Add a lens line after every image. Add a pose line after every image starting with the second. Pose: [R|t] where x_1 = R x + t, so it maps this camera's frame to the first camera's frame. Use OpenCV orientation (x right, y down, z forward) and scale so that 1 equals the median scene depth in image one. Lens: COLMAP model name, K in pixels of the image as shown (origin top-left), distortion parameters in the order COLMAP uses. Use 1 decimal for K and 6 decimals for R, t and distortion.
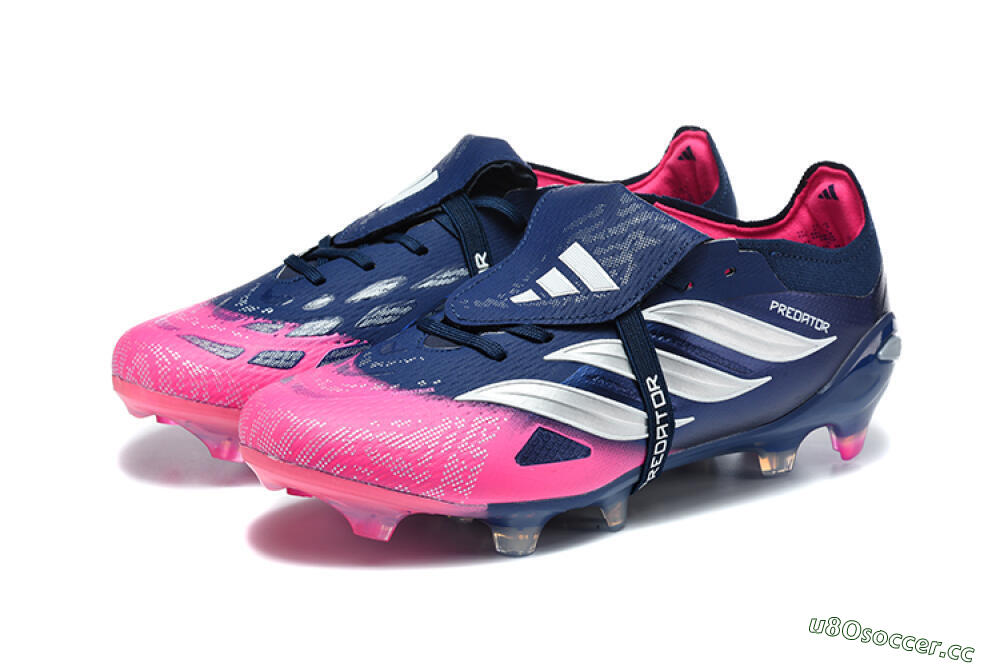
lens RADIAL K [[3377.4, 0, 498.9], [0, 3377.4, 353.2], [0, 0, 1]] dist [-0.119592, -81.967869]
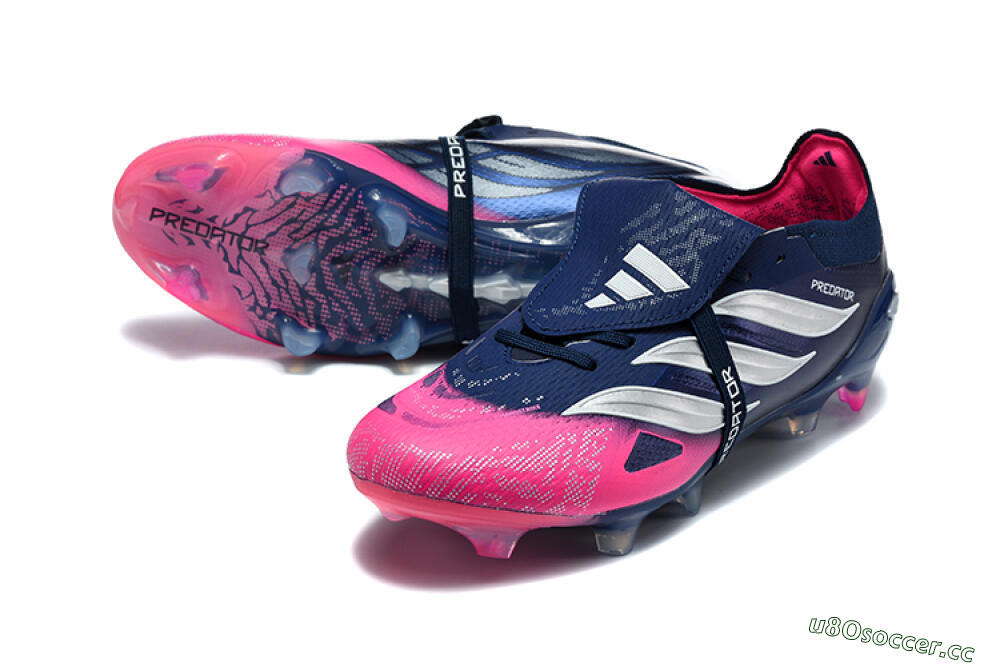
lens RADIAL K [[3377.4, 0, 498.9], [0, 3377.4, 353.2], [0, 0, 1]] dist [-0.119592, -81.967869]
pose [[0.973385, -0.091751, 0.210011, -0.241567], [0.070756, 0.991909, 0.105401, -0.112731], [-0.217982, -0.087736, 0.972001, 0.004239]]
